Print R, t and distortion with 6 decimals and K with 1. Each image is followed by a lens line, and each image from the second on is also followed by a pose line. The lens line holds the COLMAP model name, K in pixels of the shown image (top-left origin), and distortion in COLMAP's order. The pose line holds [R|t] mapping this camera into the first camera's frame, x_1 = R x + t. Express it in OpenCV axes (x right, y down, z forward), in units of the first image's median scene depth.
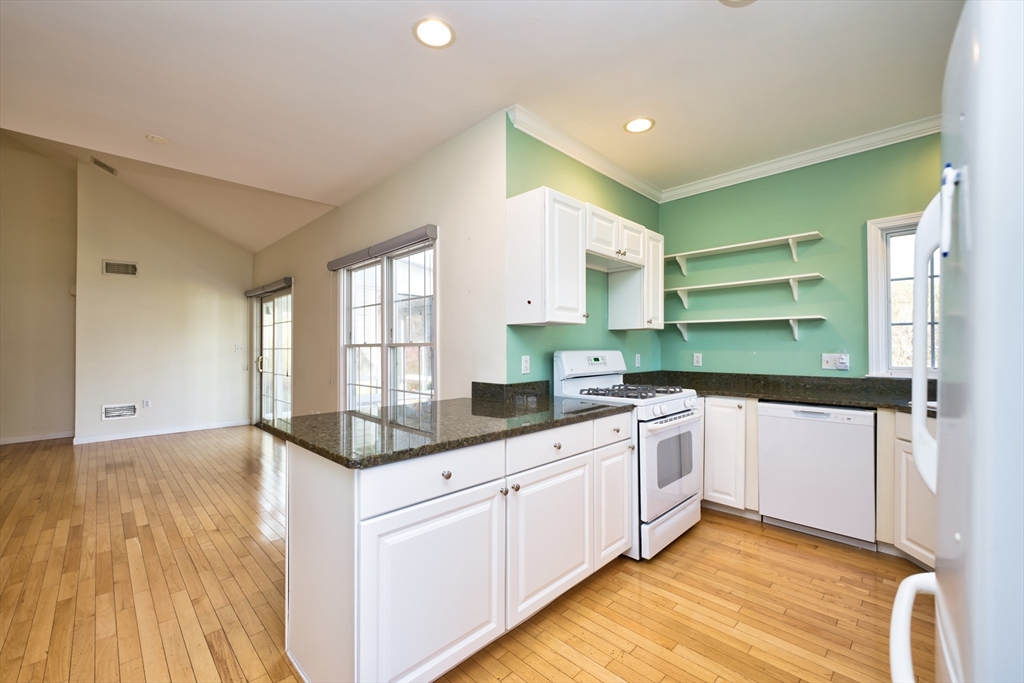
lens RADIAL K [[417.6, 0, 512.3], [0, 417.6, 344.4], [0, 0, 1]] dist [-0.000193, 0.000473]
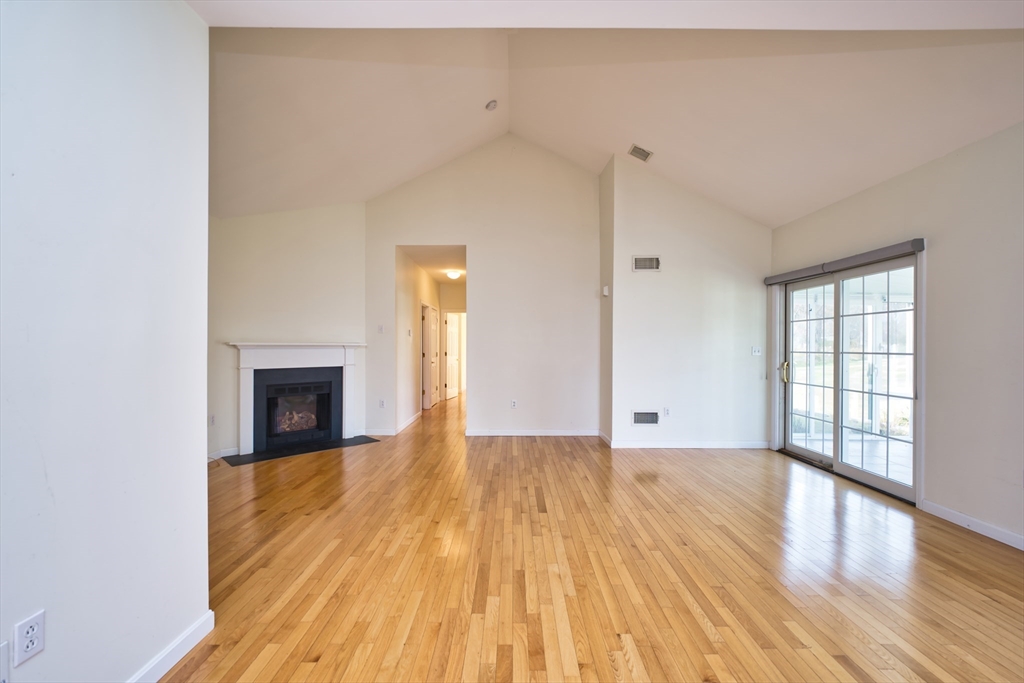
lens RADIAL K [[417.6, 0, 512.3], [0, 417.6, 344.4], [0, 0, 1]] dist [-0.000193, 0.000473]
pose [[0.713732, 0.002975, -0.700412, -0.429066], [-0.002416, 0.999995, 0.001785, -0.002679], [0.700414, 0.000418, 0.713736, 0.113225]]
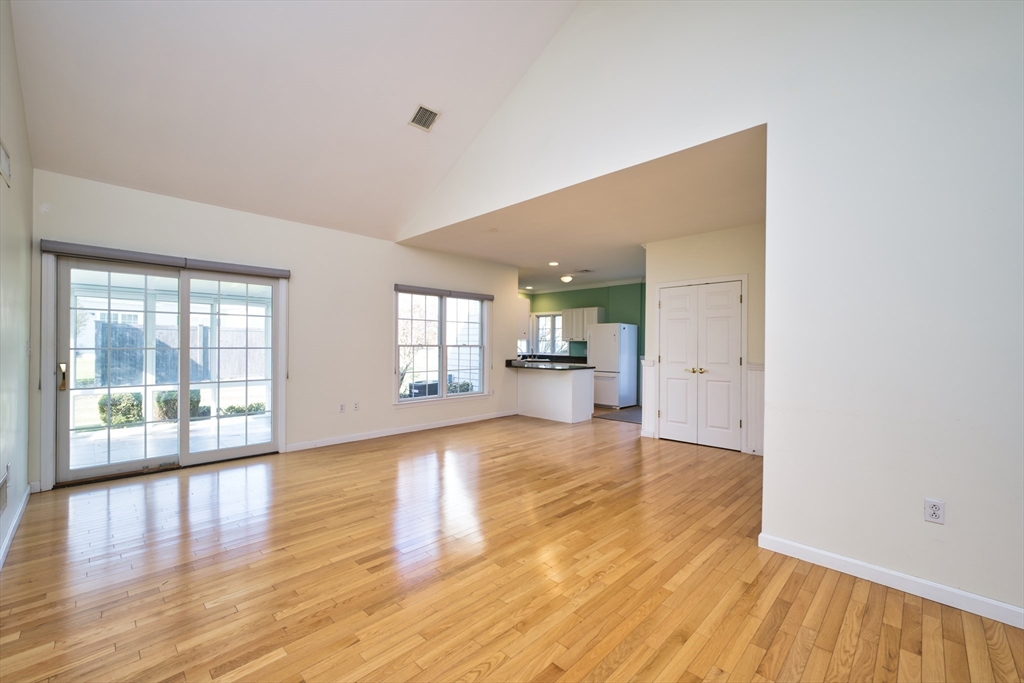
lens RADIAL K [[417.6, 0, 512.3], [0, 417.6, 344.4], [0, 0, 1]] dist [-0.000193, 0.000473]
pose [[-0.008957, 0.000532, 0.999960, -1.178583], [-0.008331, 0.999965, -0.000606, 0.000004], [-0.999925, -0.008337, -0.008952, 0.418690]]
